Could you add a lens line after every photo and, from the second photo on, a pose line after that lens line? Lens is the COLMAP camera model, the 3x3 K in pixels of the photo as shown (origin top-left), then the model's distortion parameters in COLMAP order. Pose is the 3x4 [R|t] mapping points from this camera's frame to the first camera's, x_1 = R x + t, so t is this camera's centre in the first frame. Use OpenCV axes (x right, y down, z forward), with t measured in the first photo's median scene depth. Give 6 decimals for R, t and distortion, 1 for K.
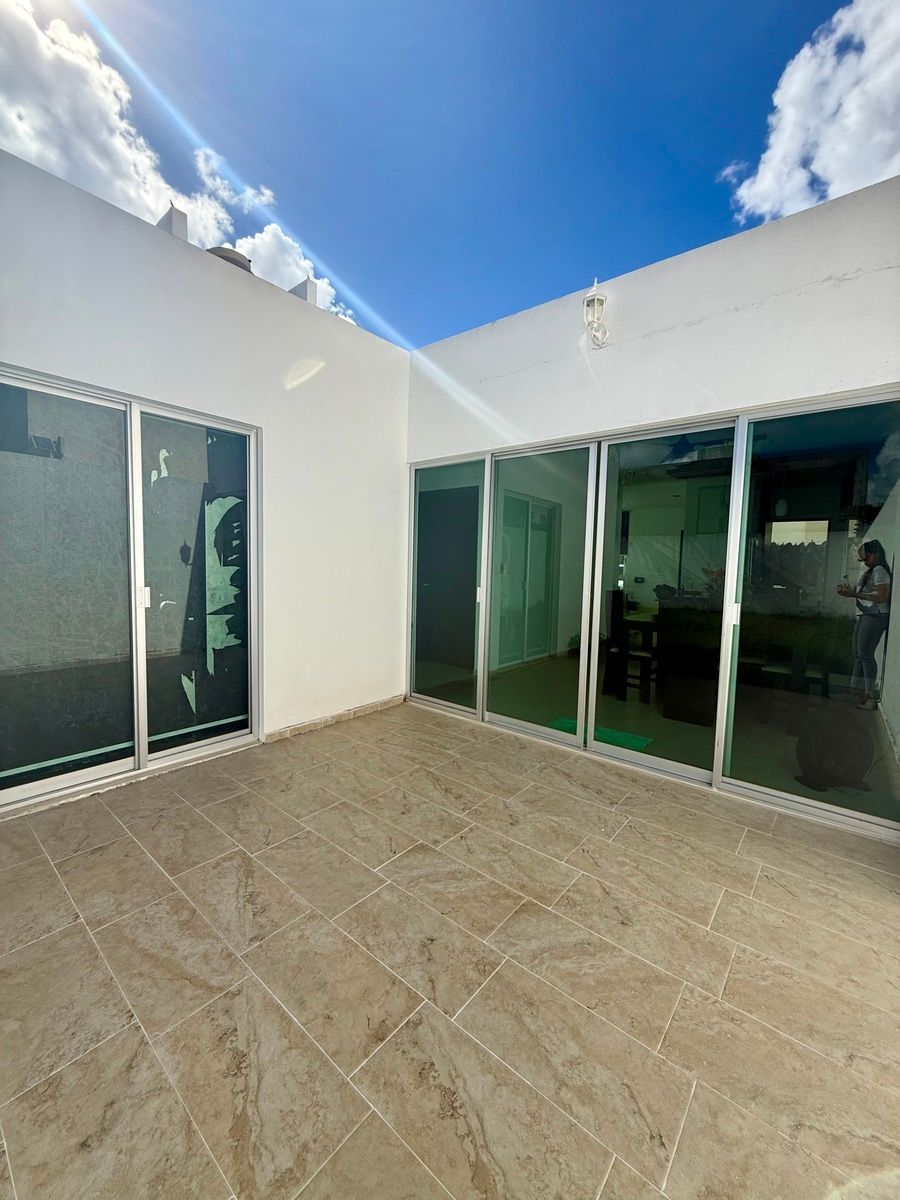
lens RADIAL K [[478.7, 0, 450.7], [0, 478.7, 598.2], [0, 0, 1]] dist [-0.000809, 0.000279]
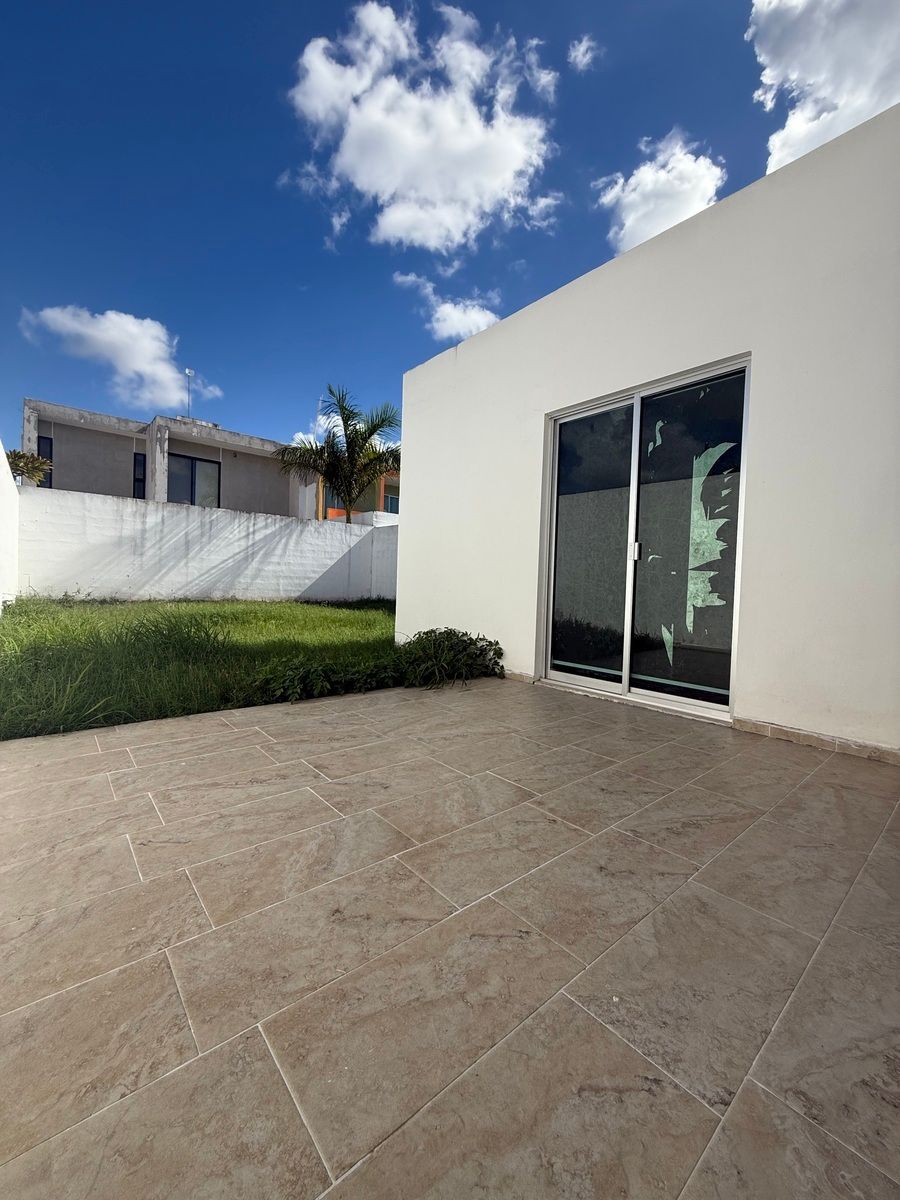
lens RADIAL K [[478.7, 0, 449.0], [0, 478.7, 597.3], [0, 0, 1]] dist [-0.000809, 0.000279]
pose [[-0.167451, -0.002483, -0.985877, 0.764032], [-0.109908, 0.993810, 0.016165, 0.179124], [0.979735, 0.111062, -0.166688, 0.947317]]
